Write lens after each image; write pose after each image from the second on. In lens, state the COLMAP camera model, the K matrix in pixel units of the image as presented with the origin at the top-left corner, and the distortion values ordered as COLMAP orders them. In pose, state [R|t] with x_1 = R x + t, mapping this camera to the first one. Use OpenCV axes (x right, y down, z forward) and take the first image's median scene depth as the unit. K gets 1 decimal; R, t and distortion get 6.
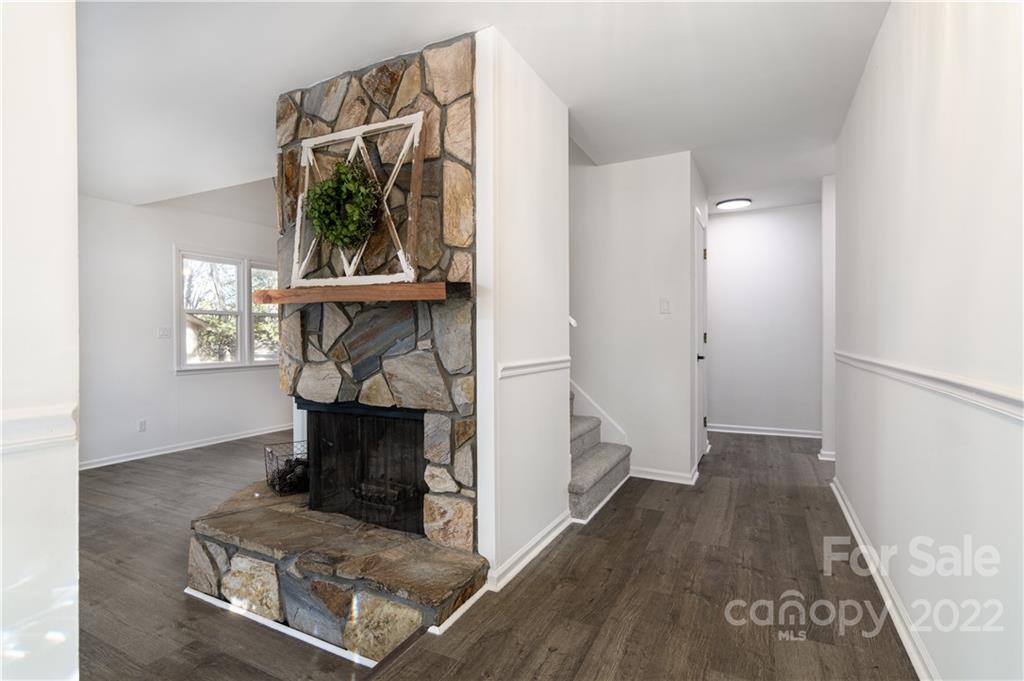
lens RADIAL K [[492.6, 0, 510.0], [0, 492.6, 340.1], [0, 0, 1]] dist [-0.002206, 0.000740]
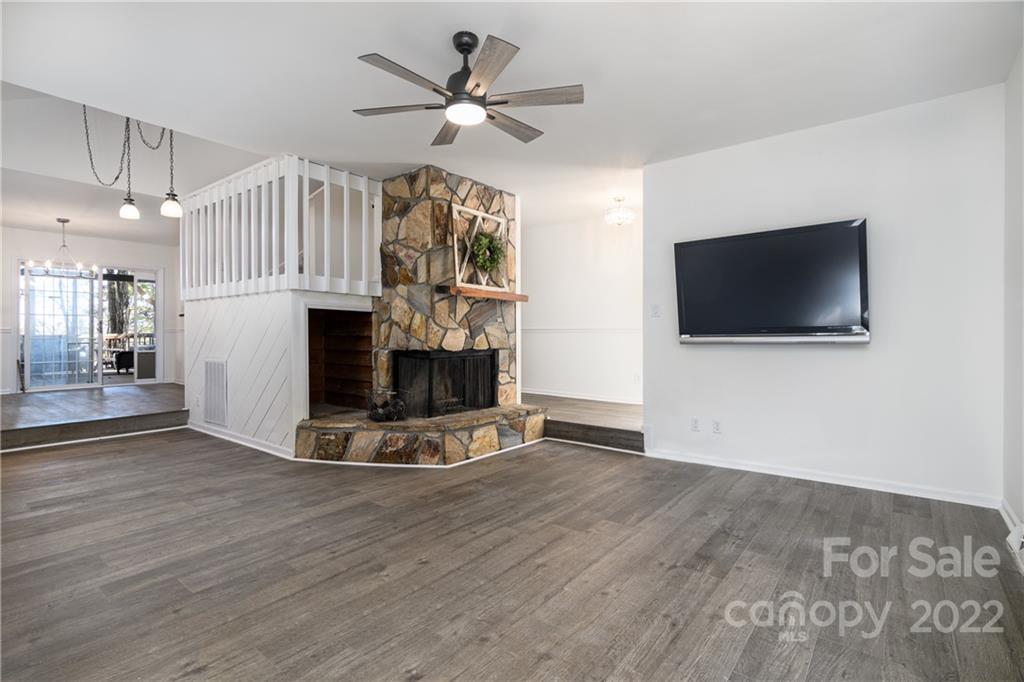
lens RADIAL K [[492.6, 0, 507.7], [0, 492.6, 334.9], [0, 0, 1]] dist [-0.002206, 0.000740]
pose [[0.198066, -0.004744, 0.980177, -2.376097], [0.009251, 0.999953, 0.002970, 0.072233], [-0.980145, 0.008480, 0.198100, 0.513662]]
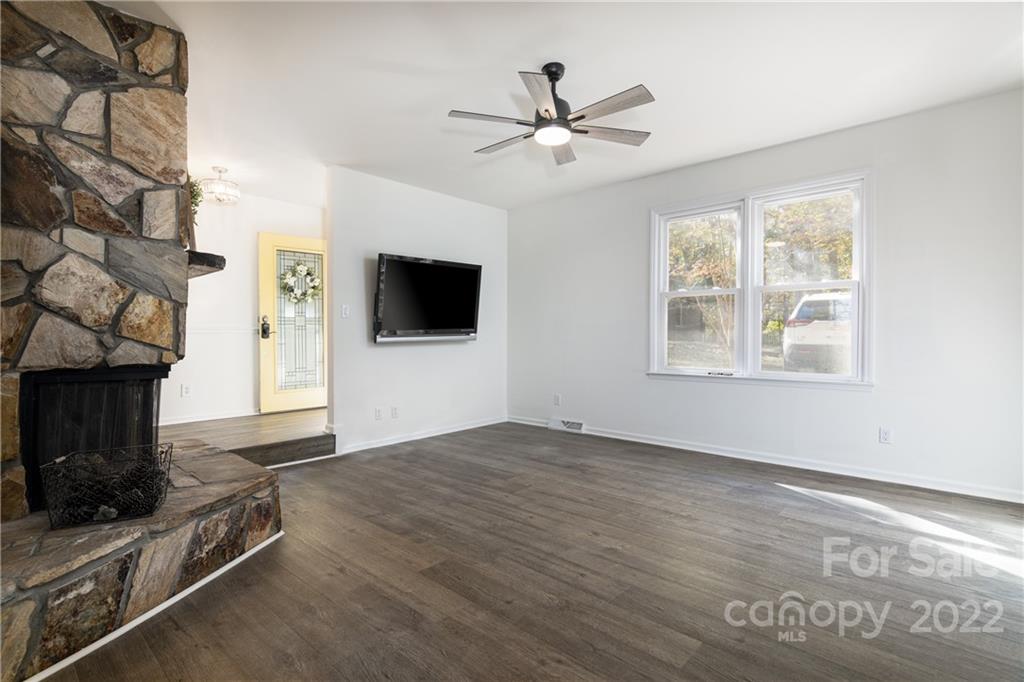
lens RADIAL K [[492.6, 0, 504.6], [0, 492.6, 338.4], [0, 0, 1]] dist [-0.002206, 0.000740]
pose [[-0.963053, -0.003908, 0.269284, -1.525767], [0.000821, 0.999847, 0.017449, 0.062533], [-0.269311, 0.017026, -0.962903, 2.048410]]
